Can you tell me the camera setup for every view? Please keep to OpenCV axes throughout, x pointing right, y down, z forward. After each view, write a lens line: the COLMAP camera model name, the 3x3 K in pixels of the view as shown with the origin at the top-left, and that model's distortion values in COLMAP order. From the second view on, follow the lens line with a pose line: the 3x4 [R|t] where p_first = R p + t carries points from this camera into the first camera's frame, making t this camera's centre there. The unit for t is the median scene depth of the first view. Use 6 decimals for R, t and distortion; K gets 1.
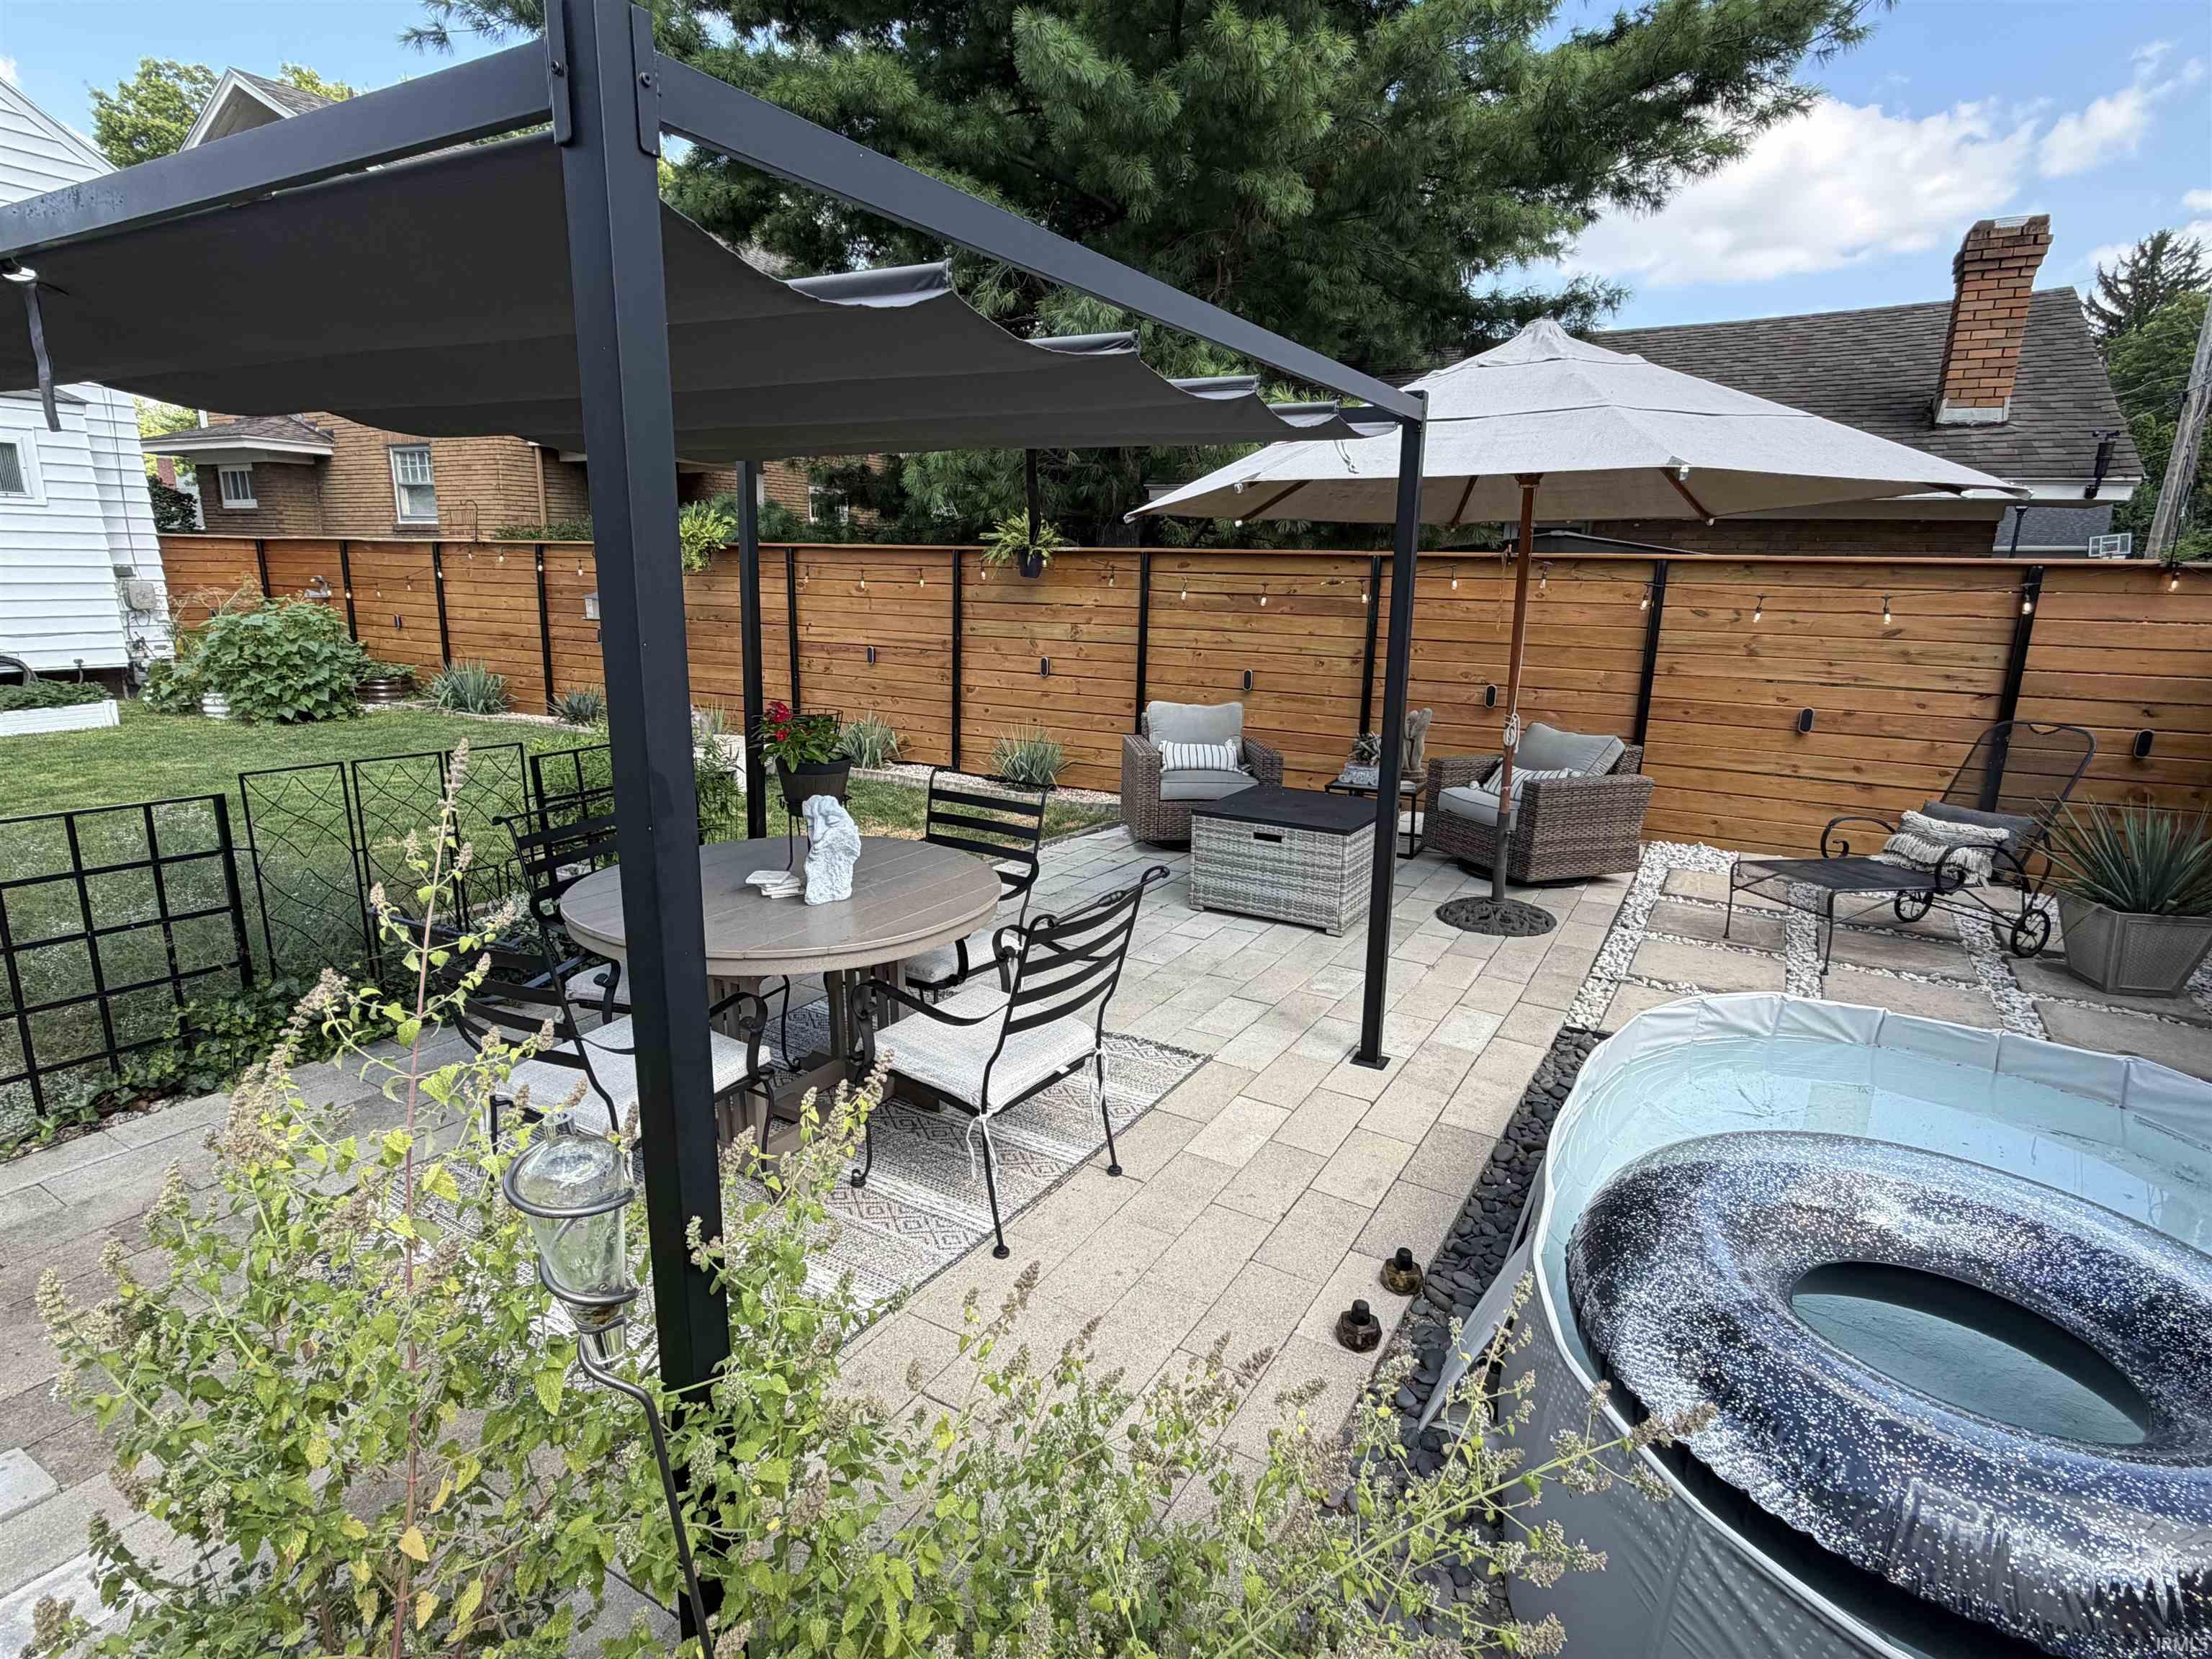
lens RADIAL K [[1159.1, 0, 1111.2], [0, 1159.1, 828.9], [0, 0, 1]] dist [0.004252, -0.000079]
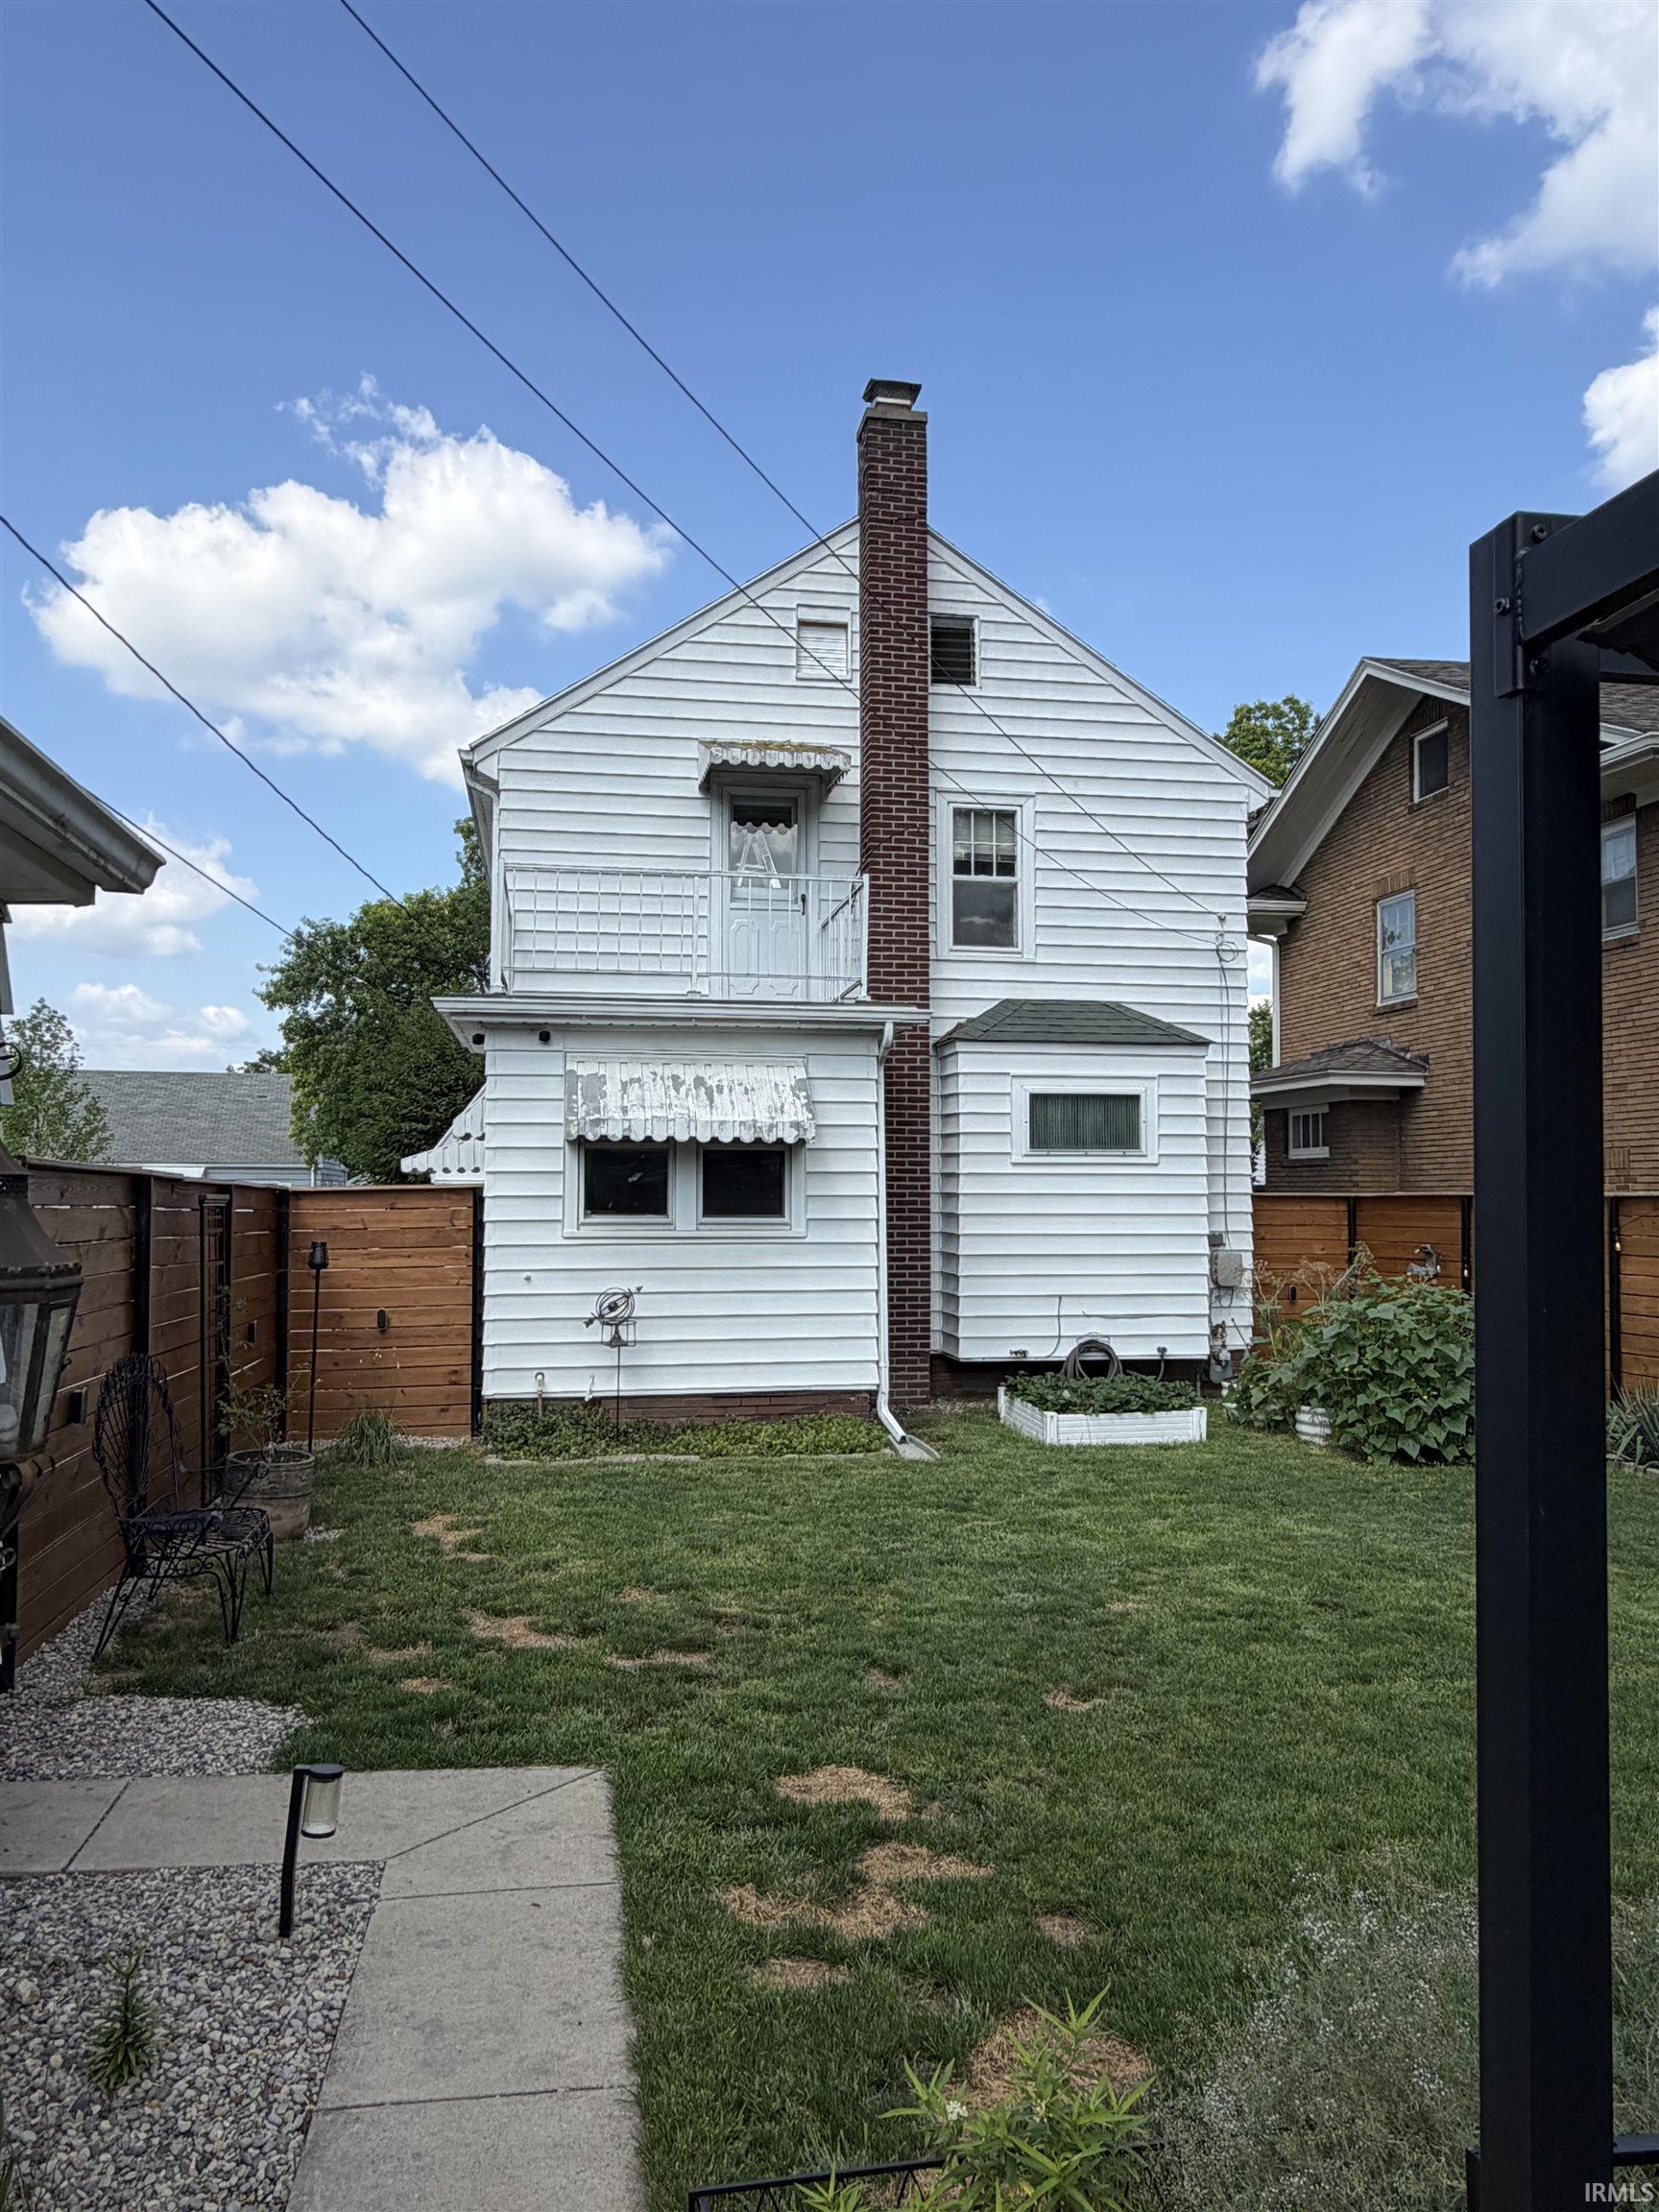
lens RADIAL K [[1557.5, 0, 828.2], [0, 1557.5, 1109.7], [0, 0, 1]] dist [0.001363, 0.000134]
pose [[0.640814, -0.058665, -0.765451, -0.212112], [-0.163965, 0.963610, -0.211118, -0.041059], [0.749982, 0.260795, 0.607876, 0.135523]]
